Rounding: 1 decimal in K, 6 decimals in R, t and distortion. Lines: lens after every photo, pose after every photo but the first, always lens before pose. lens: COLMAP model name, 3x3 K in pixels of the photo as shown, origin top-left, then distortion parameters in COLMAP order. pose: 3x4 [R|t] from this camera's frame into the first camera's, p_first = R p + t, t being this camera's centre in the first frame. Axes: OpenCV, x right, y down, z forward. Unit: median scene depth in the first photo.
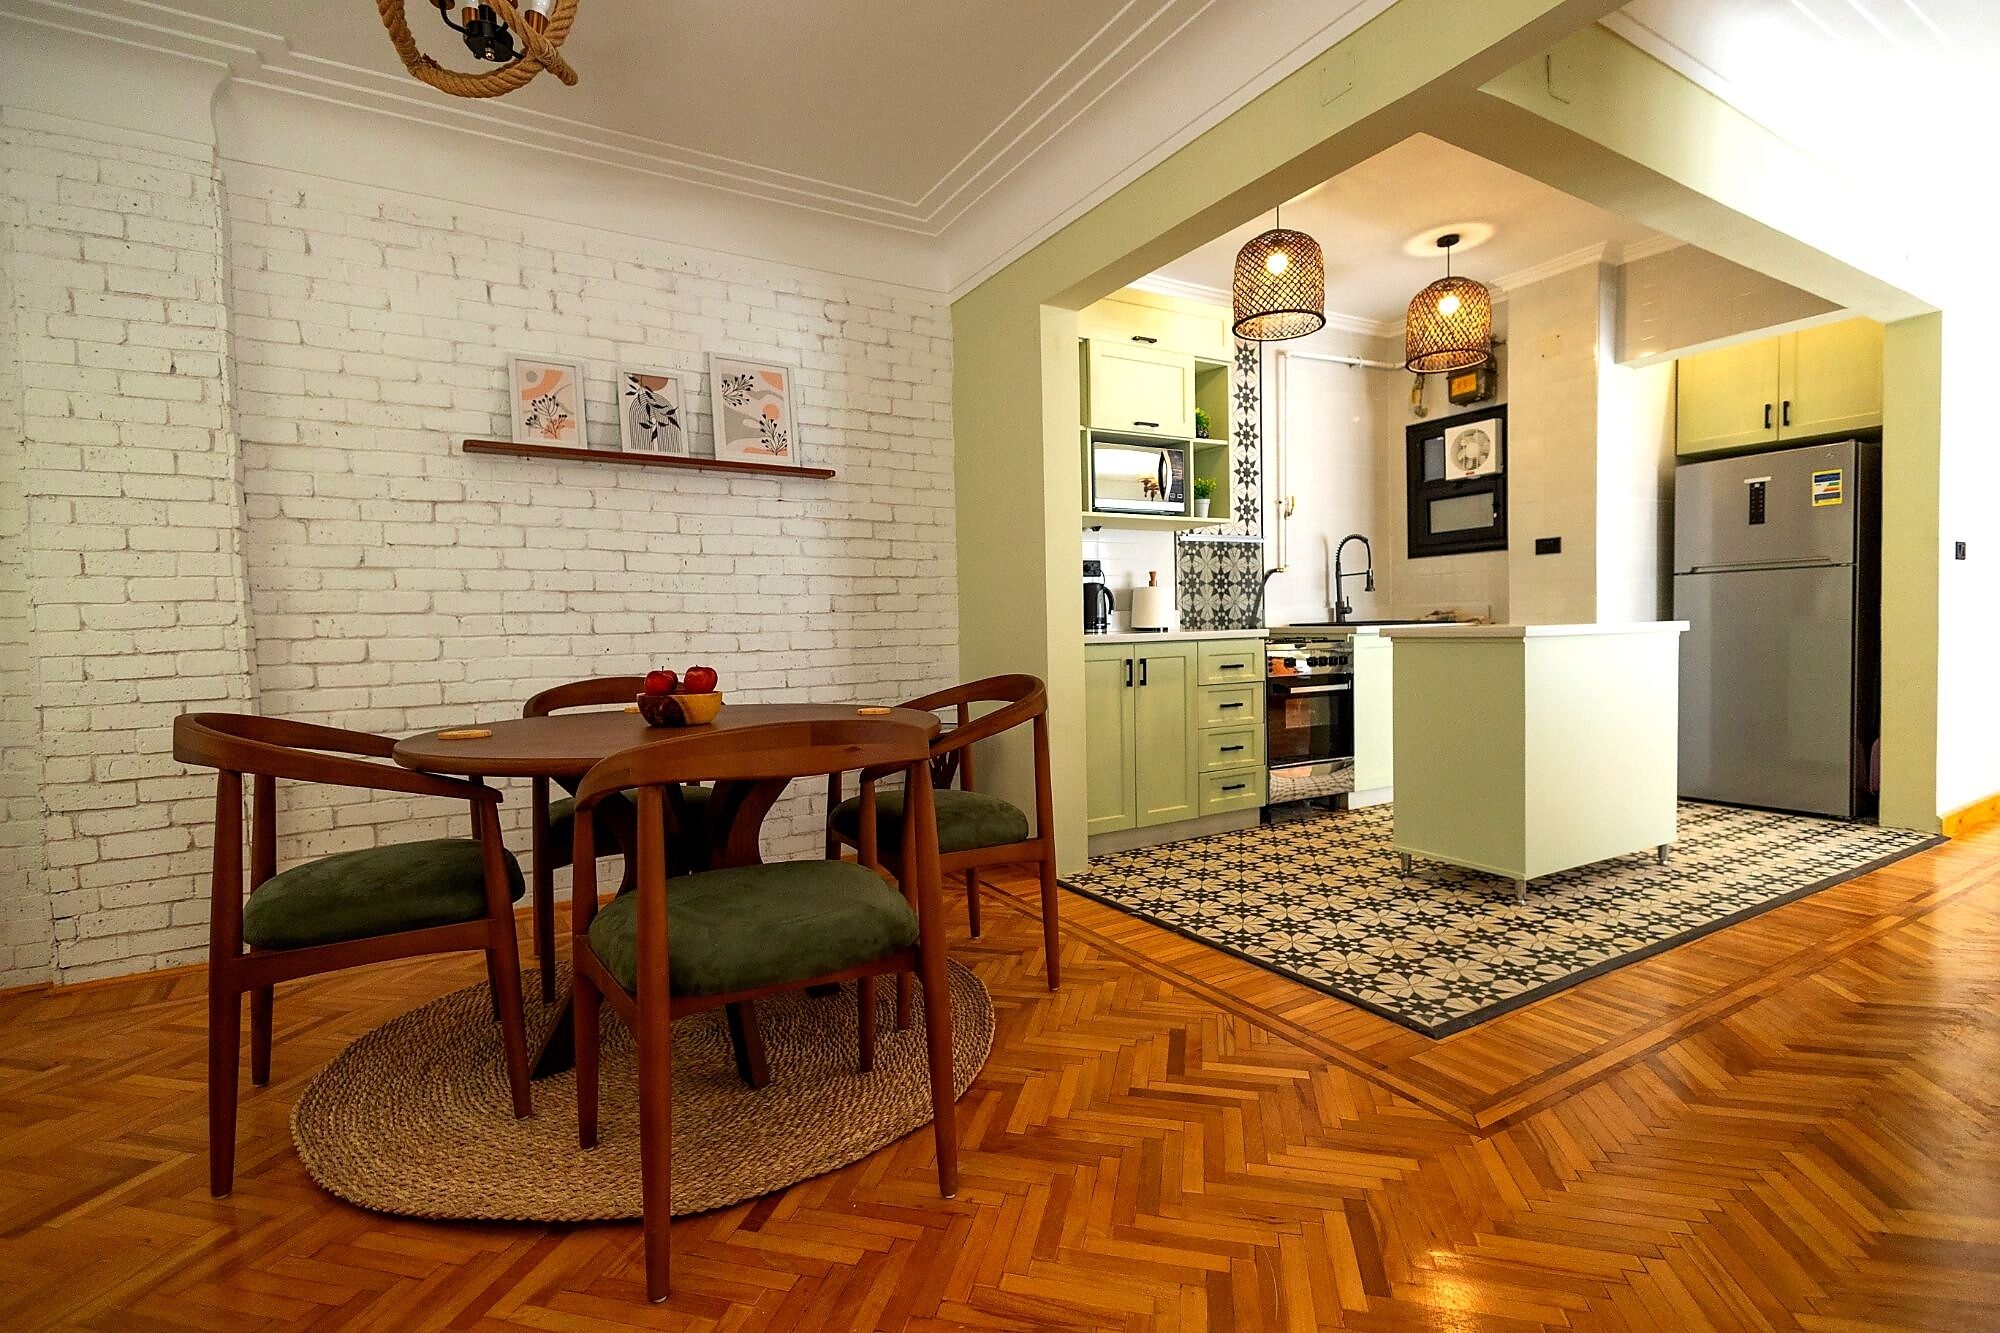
lens RADIAL K [[919.8, 0, 990.5], [0, 919.8, 658.4], [0, 0, 1]] dist [0.000813, 0.000130]
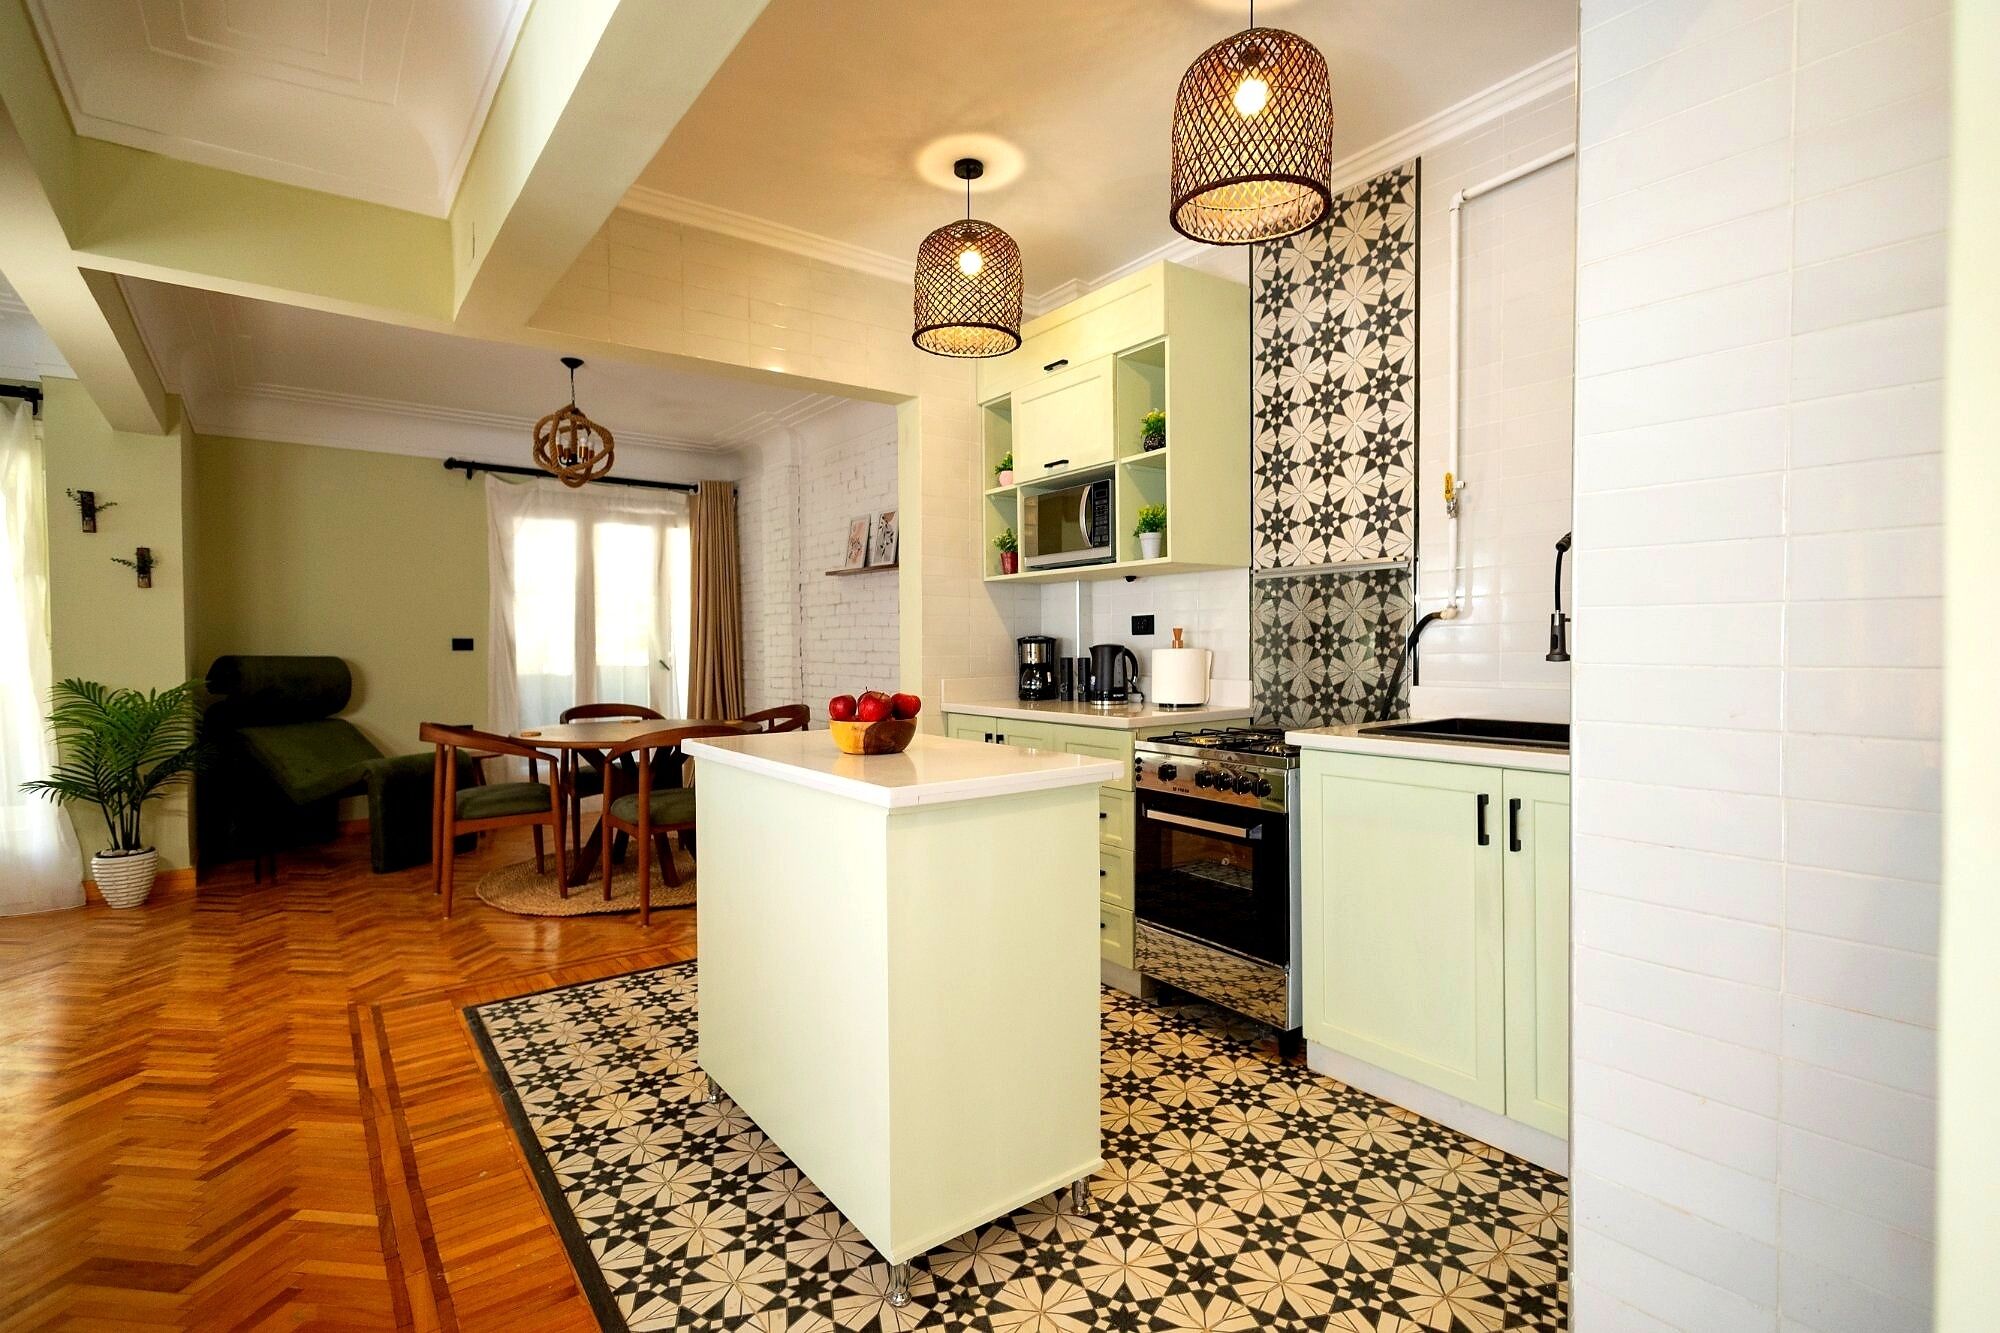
lens RADIAL K [[919.8, 0, 988.2], [0, 919.8, 664.8], [0, 0, 1]] dist [0.000813, 0.000130]
pose [[0.116034, 0.039628, -0.992454, 0.864019], [-0.029647, 0.998897, 0.036419, -0.082834], [0.992803, 0.025197, 0.117081, 0.716109]]
